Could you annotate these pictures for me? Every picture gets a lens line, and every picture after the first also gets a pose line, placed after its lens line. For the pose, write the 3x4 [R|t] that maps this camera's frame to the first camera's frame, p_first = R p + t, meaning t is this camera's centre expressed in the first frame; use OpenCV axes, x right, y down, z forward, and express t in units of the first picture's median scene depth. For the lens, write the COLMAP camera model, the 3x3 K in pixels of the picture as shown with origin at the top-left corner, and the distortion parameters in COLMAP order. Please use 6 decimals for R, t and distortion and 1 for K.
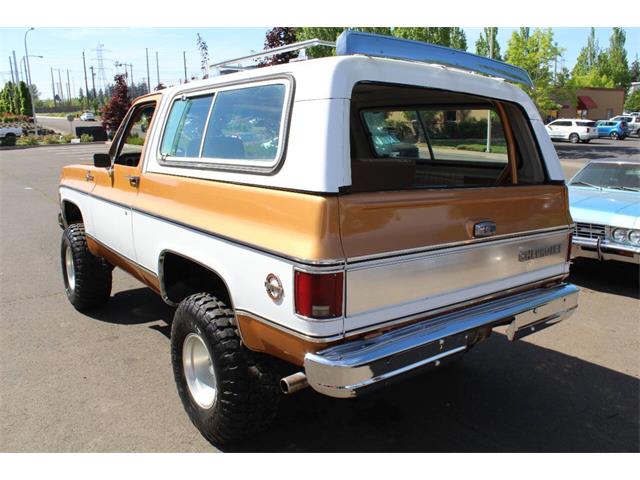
lens RADIAL K [[549.3, 0, 313.3], [0, 549.3, 240.1], [0, 0, 1]] dist [-0.127644, 0.050166]
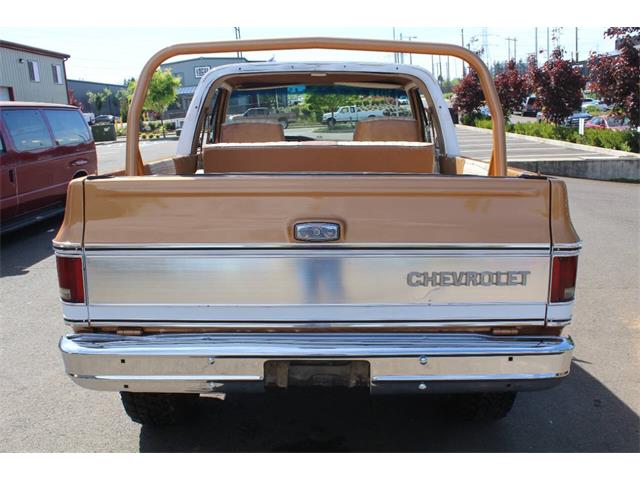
lens RADIAL K [[617.4, 0, 313.0], [0, 617.4, 241.1], [0, 0, 1]] dist [-0.096398, 0.019681]
pose [[0.777304, 0.091736, -0.622401, 0.498078], [-0.089321, 0.995382, 0.035159, -0.021995], [0.622752, 0.028264, 0.781909, 0.192936]]
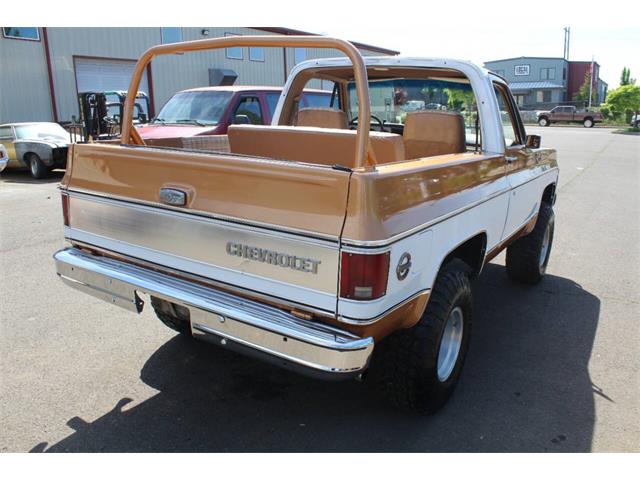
lens RADIAL K [[554.3, 0, 320.0], [0, 554.3, 240.0], [0, 0, 1]] dist [-0.111762, 0.052448]
pose [[0.301418, 0.210534, -0.929958, 0.760102], [-0.200796, 0.967462, 0.153943, -0.085714], [0.932110, 0.140331, 0.333885, 0.551036]]
